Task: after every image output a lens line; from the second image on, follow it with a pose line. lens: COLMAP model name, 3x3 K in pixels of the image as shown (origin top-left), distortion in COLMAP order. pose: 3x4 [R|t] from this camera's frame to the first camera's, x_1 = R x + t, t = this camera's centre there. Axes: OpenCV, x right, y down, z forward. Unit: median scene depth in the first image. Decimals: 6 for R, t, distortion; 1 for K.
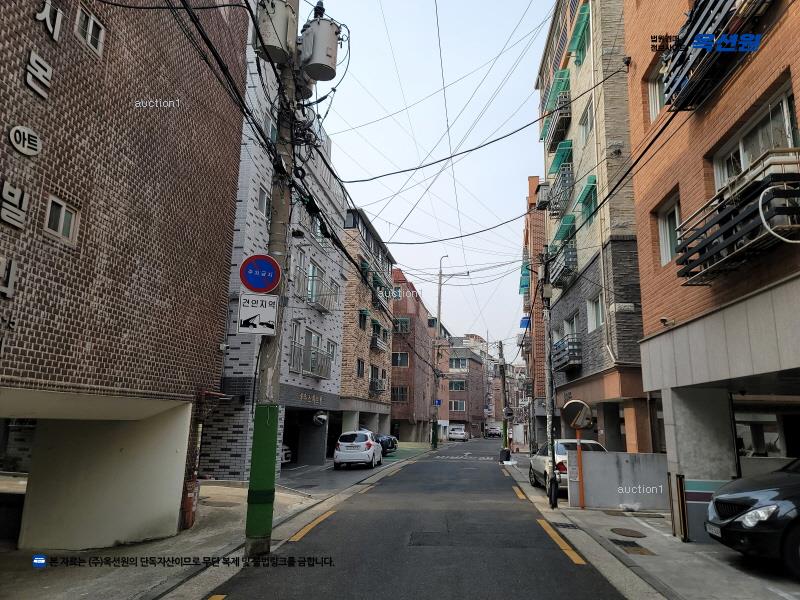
lens RADIAL K [[606.0, 0, 419.7], [0, 606.0, 297.2], [0, 0, 1]] dist [0.111417, -0.087443]
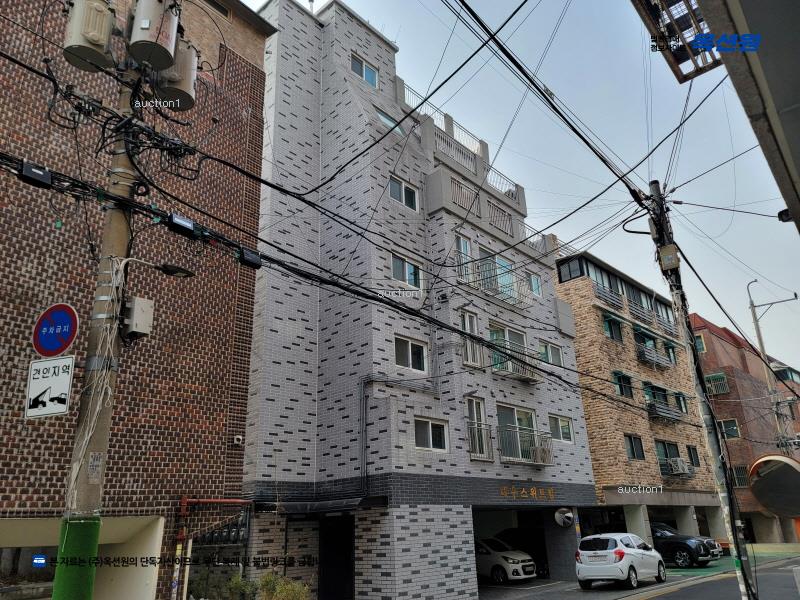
lens RADIAL K [[589.6, 0, 411.0], [0, 589.6, 300.1], [0, 0, 1]] dist [0.093332, -0.086919]
pose [[0.796591, -0.259912, -0.545791, 0.247093], [0.173708, 0.963192, -0.205152, 0.076782], [0.579023, 0.068614, 0.812419, 0.353078]]
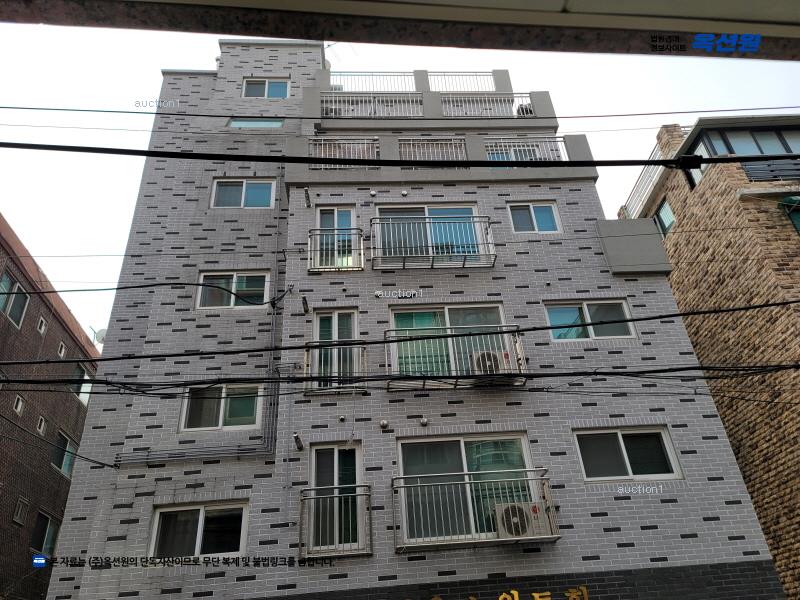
lens RADIAL K [[589.6, 0, 411.0], [0, 589.6, 300.1], [0, 0, 1]] dist [0.093332, -0.086919]
pose [[0.142381, -0.548827, -0.823721, 0.310806], [0.281271, 0.820326, -0.497948, 0.242928], [0.949007, -0.160790, 0.271168, 1.167647]]
